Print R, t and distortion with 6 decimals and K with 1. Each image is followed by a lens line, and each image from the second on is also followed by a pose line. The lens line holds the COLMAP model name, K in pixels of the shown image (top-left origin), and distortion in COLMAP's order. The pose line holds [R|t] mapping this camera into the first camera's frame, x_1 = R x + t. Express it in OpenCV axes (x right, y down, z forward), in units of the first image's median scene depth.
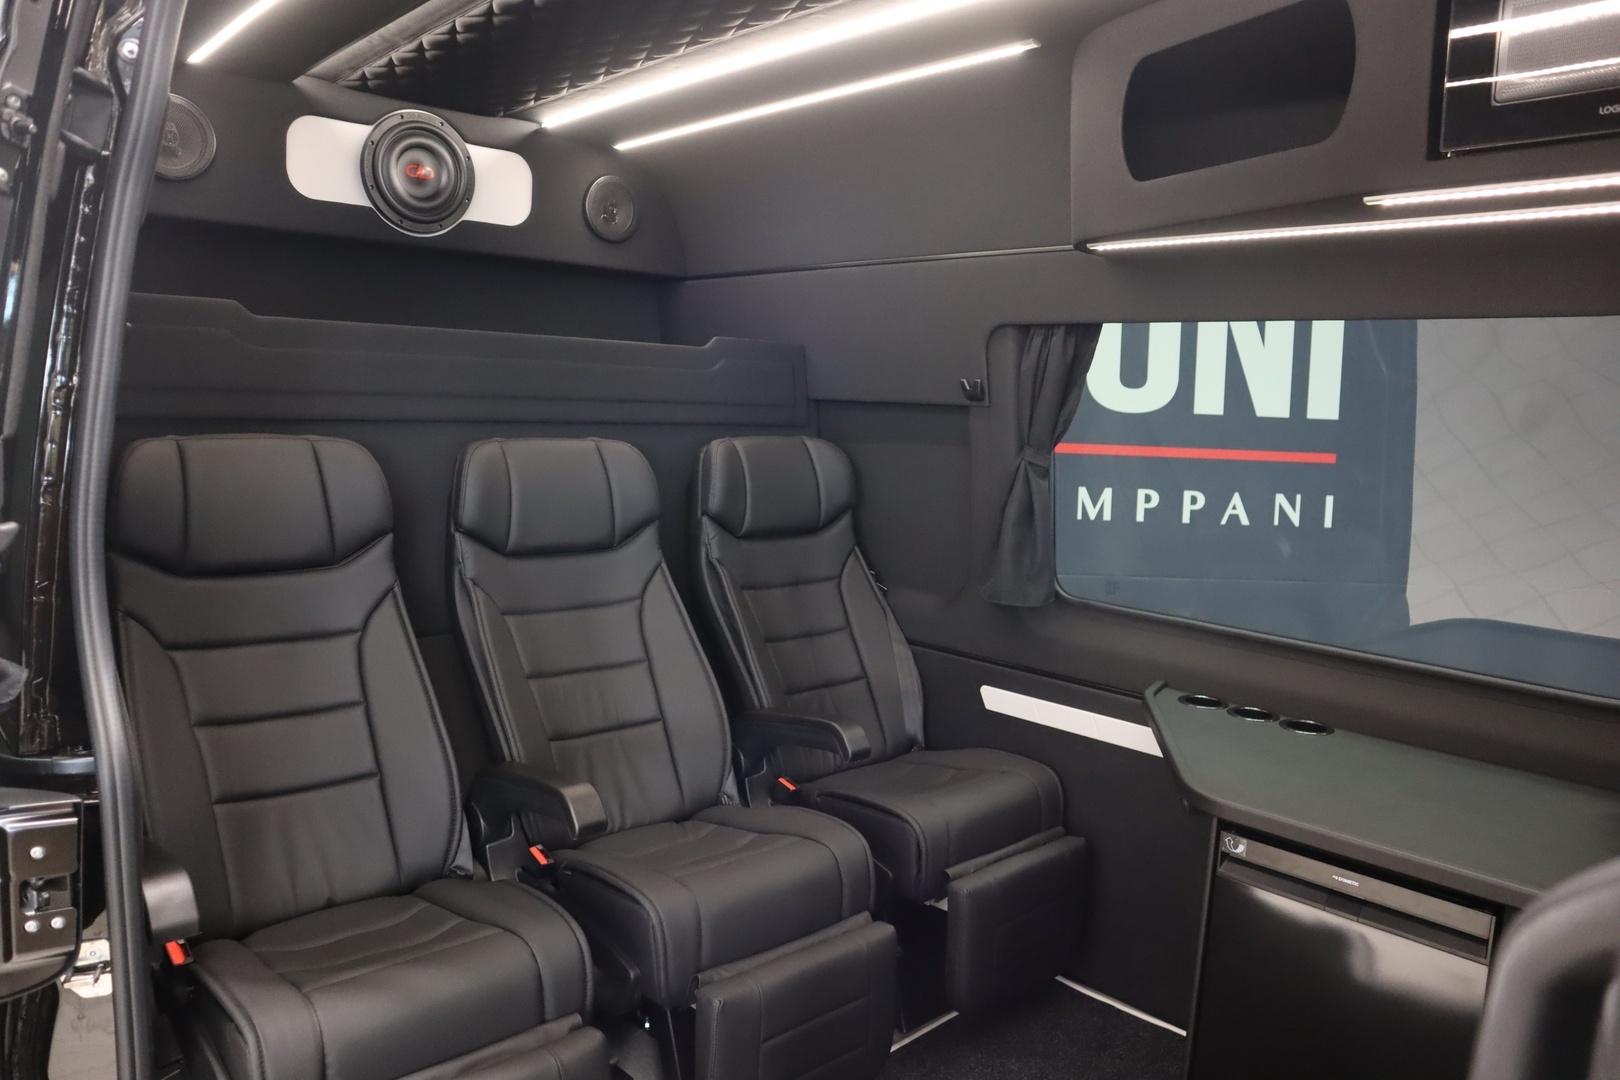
lens RADIAL K [[1148.6, 0, 811.5], [0, 1148.6, 539.4], [0, 0, 1]] dist [-0.112758, 0.074617]
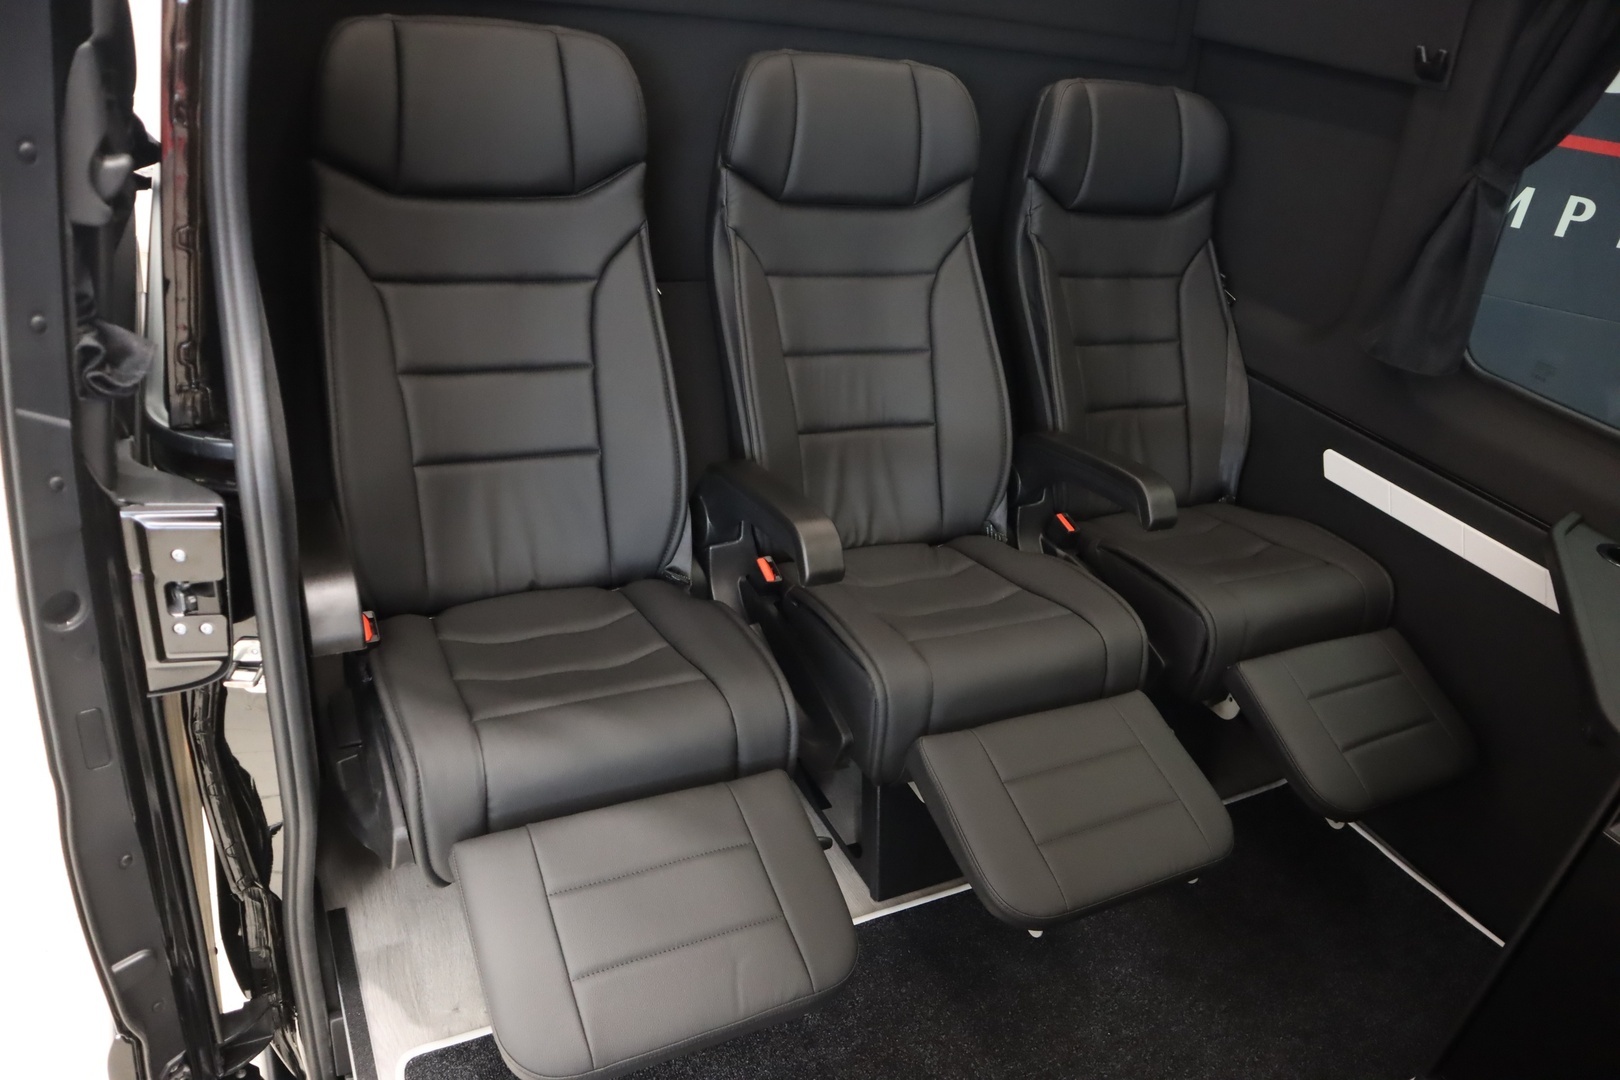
lens RADIAL K [[1148.6, 0, 807.4], [0, 1148.6, 538.5], [0, 0, 1]] dist [-0.112758, 0.074617]
pose [[0.954934, 0.216721, -0.202811, -0.031228], [-0.133039, 0.923324, 0.360241, -0.058643], [0.265332, -0.317025, 0.910546, 0.183109]]
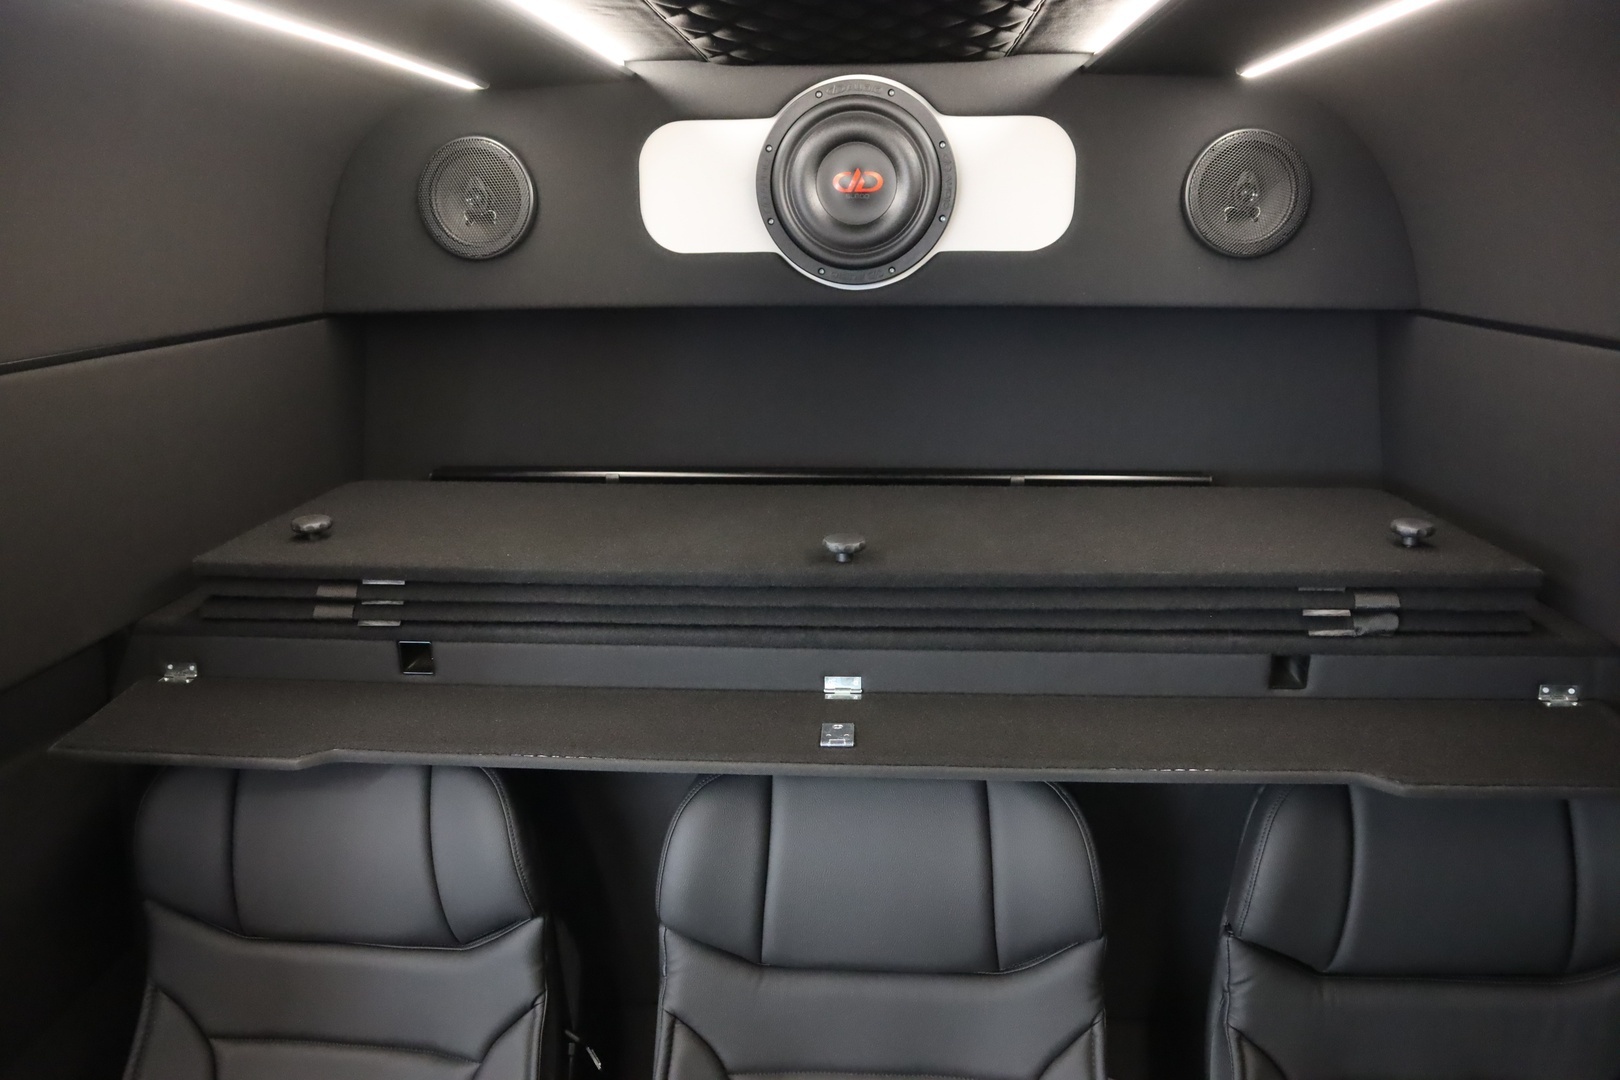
lens RADIAL K [[1148.6, 0, 814.7], [0, 1148.6, 541.5], [0, 0, 1]] dist [-0.112758, 0.074617]
pose [[0.676237, 0.155094, -0.720174, 0.108576], [-0.051569, 0.985155, 0.163737, -0.273309], [0.734877, -0.073587, 0.674196, 0.653451]]
